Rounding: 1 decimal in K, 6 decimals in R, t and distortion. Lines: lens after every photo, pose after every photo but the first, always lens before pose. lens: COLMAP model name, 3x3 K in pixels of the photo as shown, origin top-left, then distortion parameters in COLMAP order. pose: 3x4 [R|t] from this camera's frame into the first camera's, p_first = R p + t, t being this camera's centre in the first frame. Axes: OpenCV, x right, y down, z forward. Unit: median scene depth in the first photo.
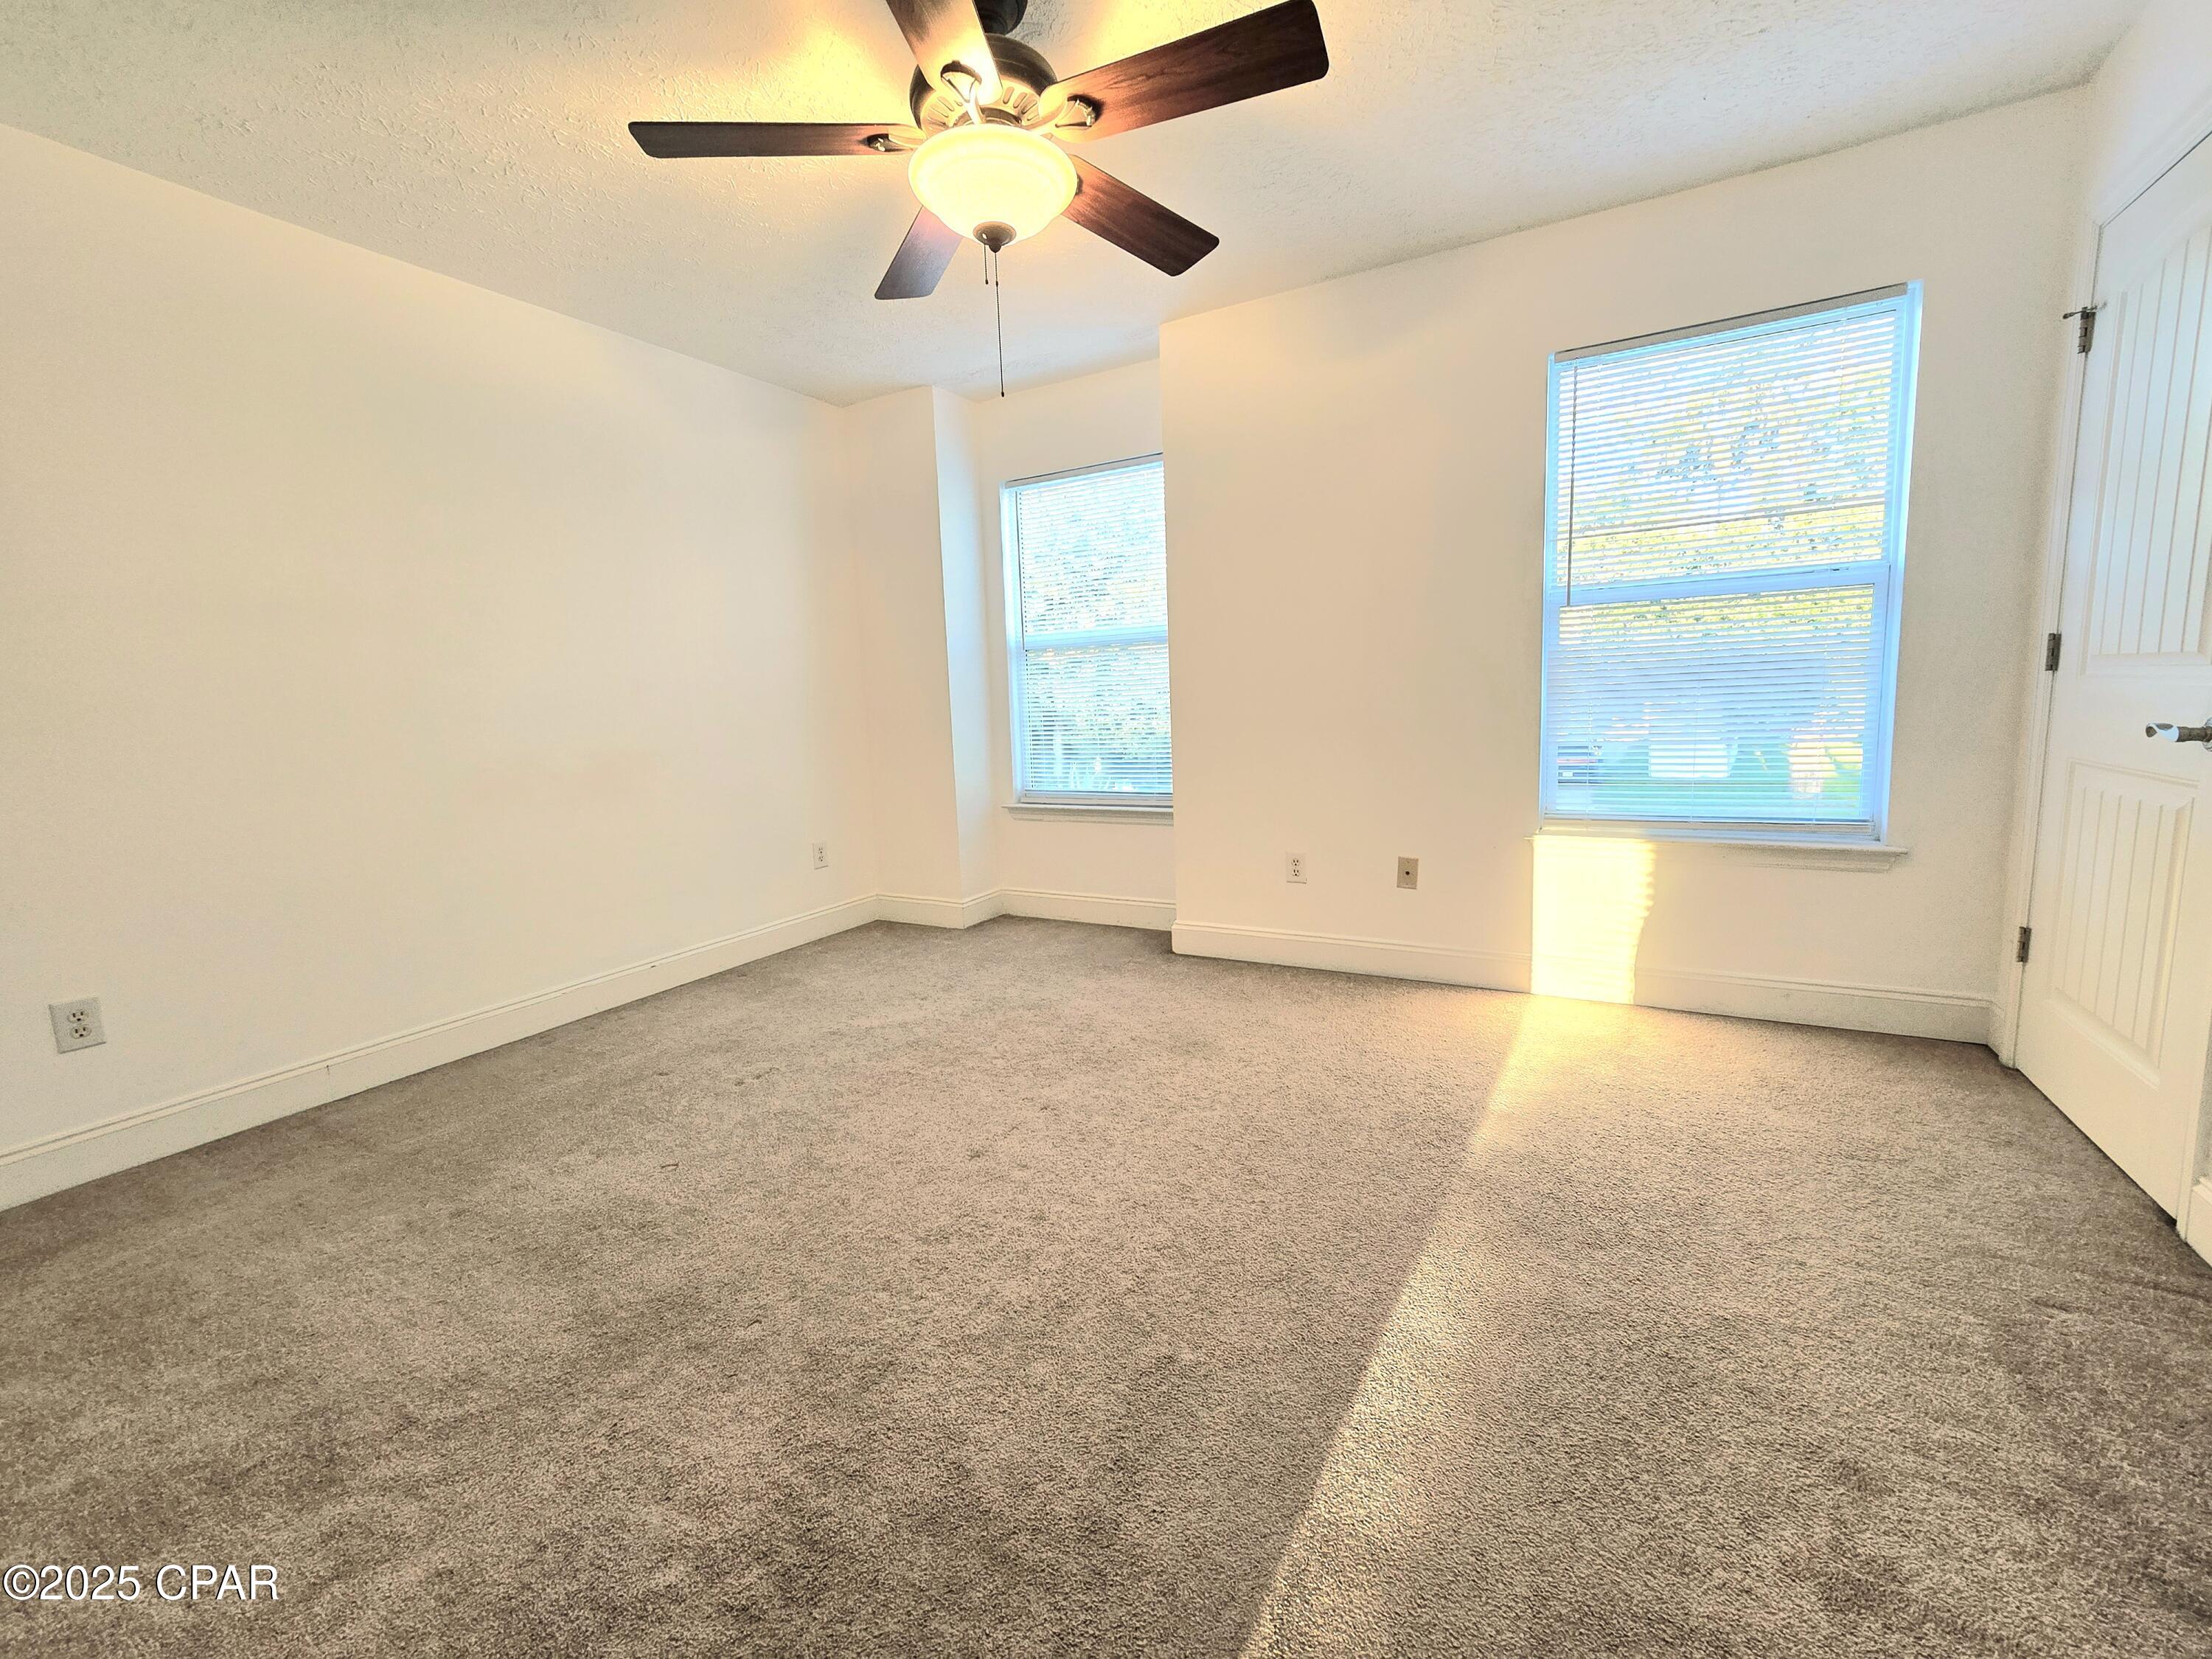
lens RADIAL K [[888.7, 0, 1096.7], [0, 888.7, 813.8], [0, 0, 1]] dist [-0.006145, 0.000344]
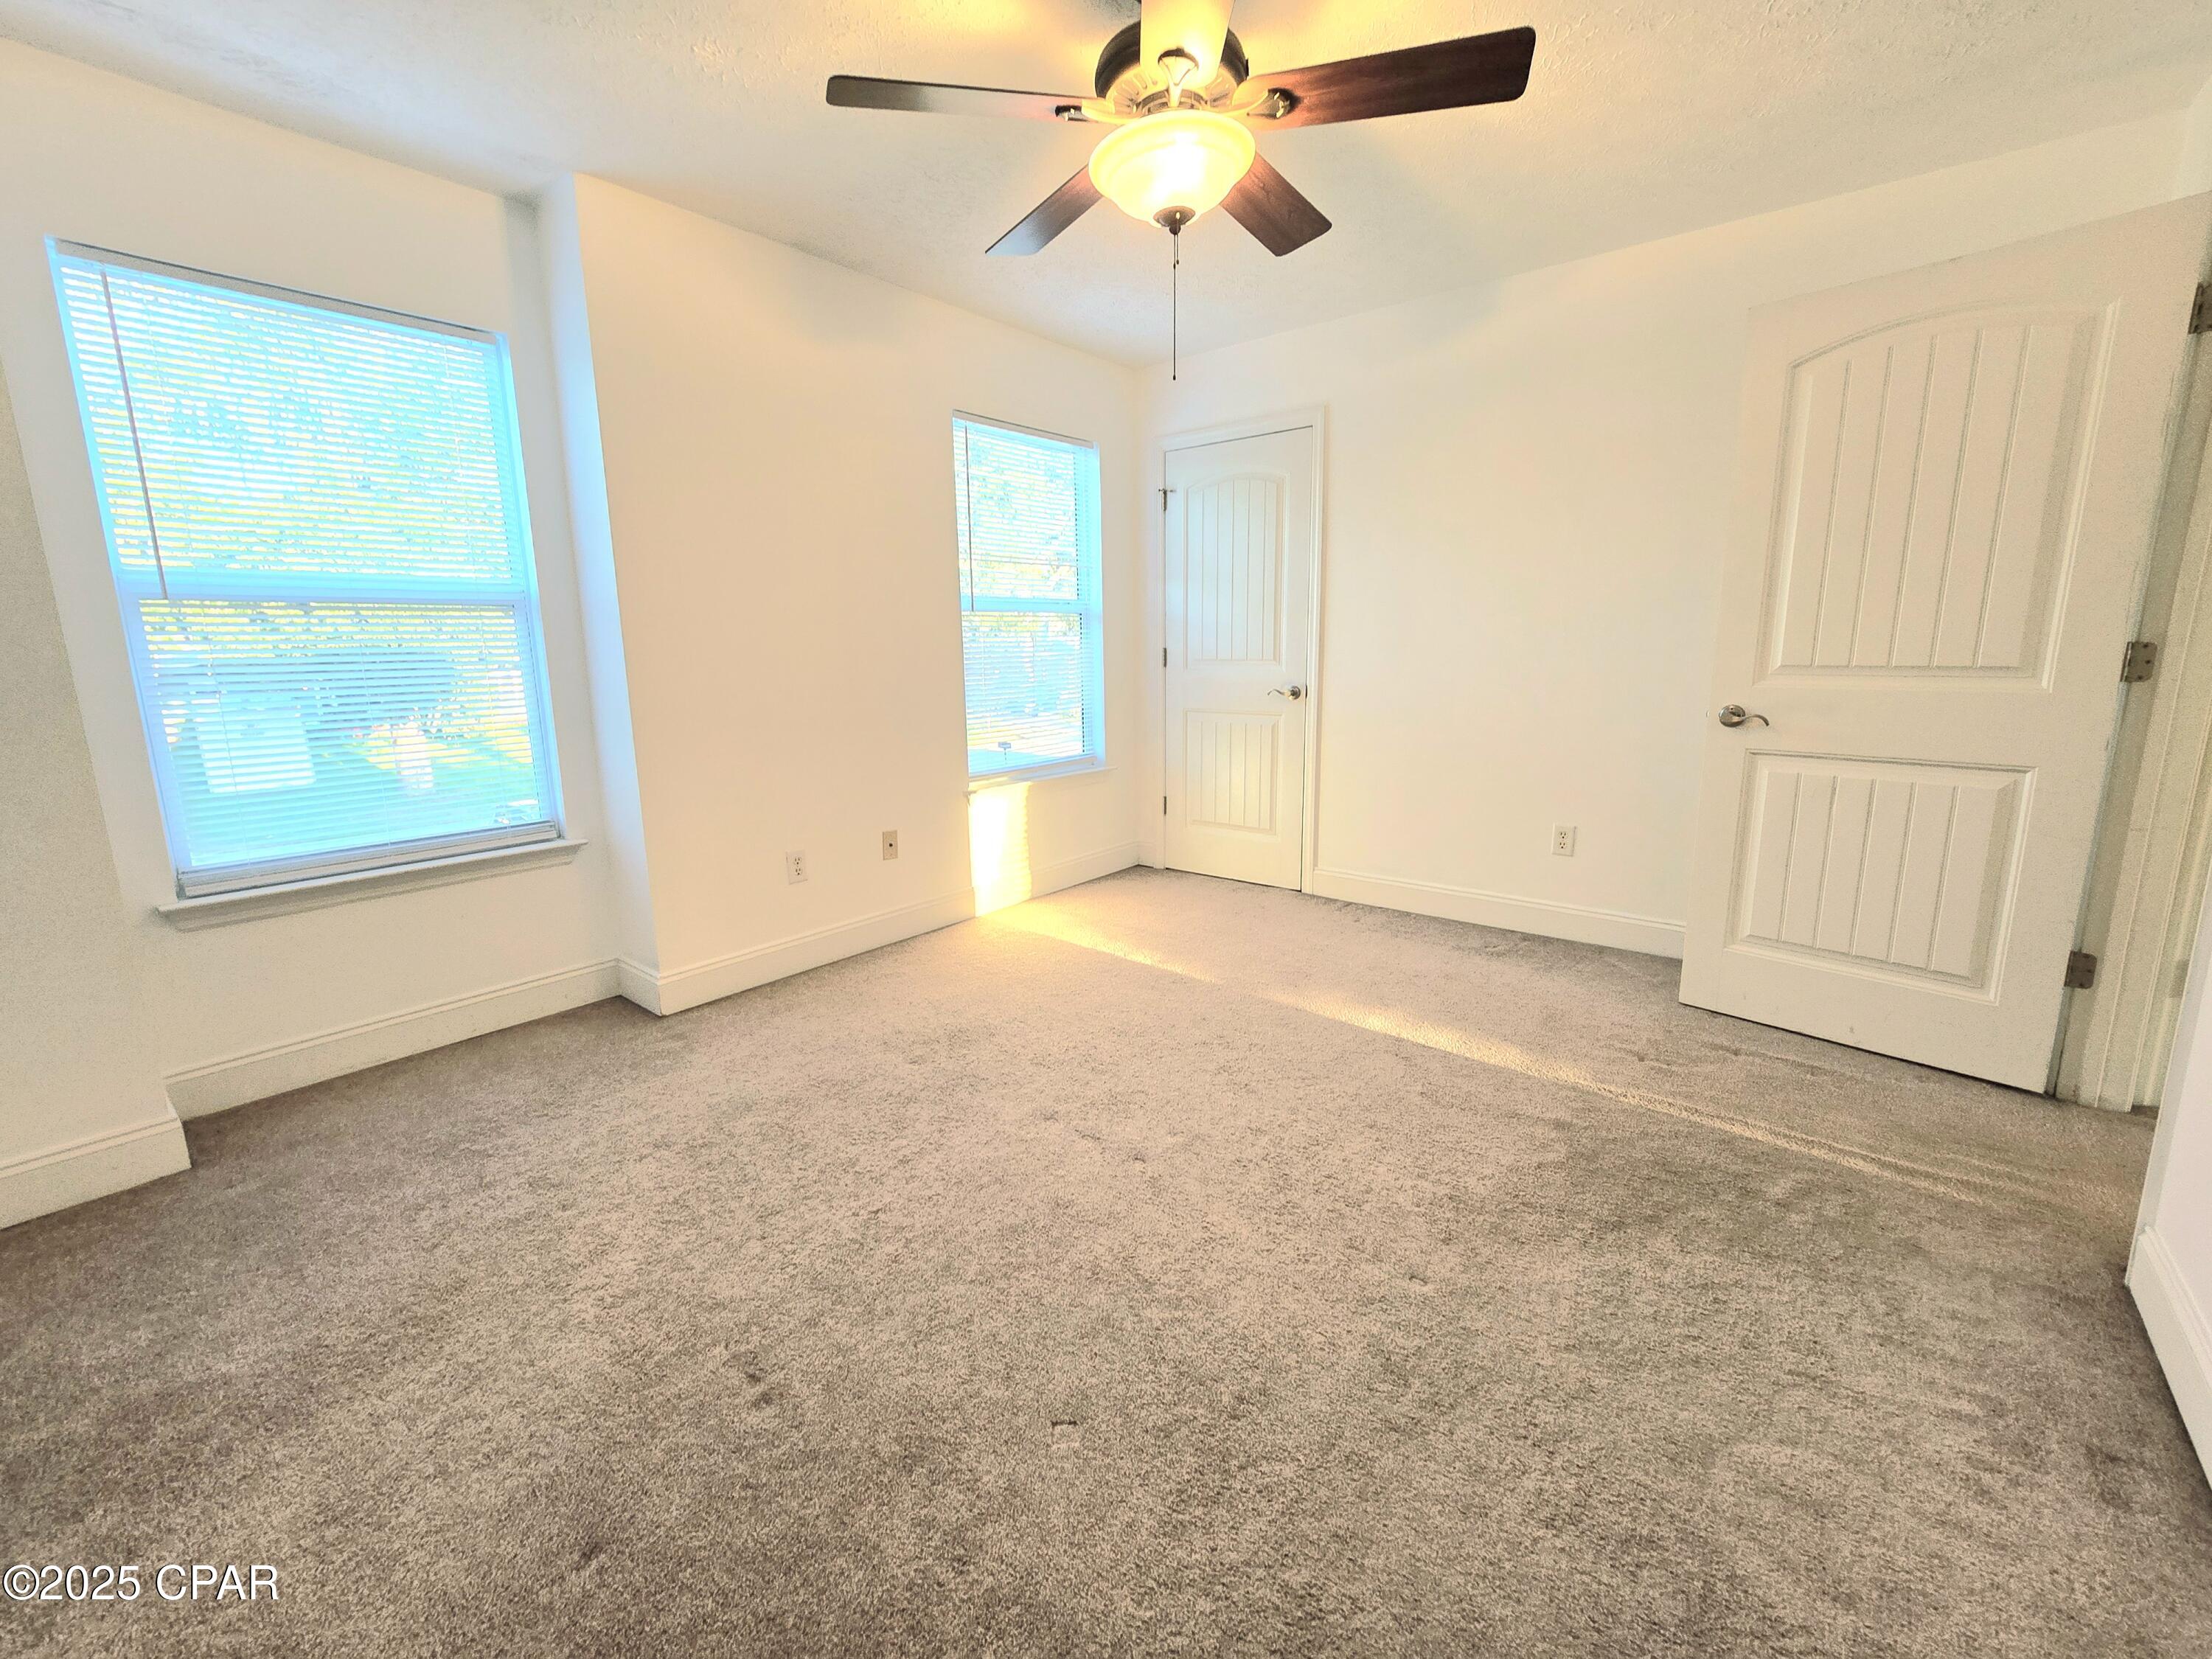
lens RADIAL K [[888.7, 0, 1096.7], [0, 888.7, 813.8], [0, 0, 1]] dist [-0.006145, 0.000344]
pose [[0.192951, -0.140519, 0.971095, -0.747593], [0.147100, 0.982650, 0.112963, -0.064841], [-0.970119, 0.121051, 0.210273, 0.594248]]
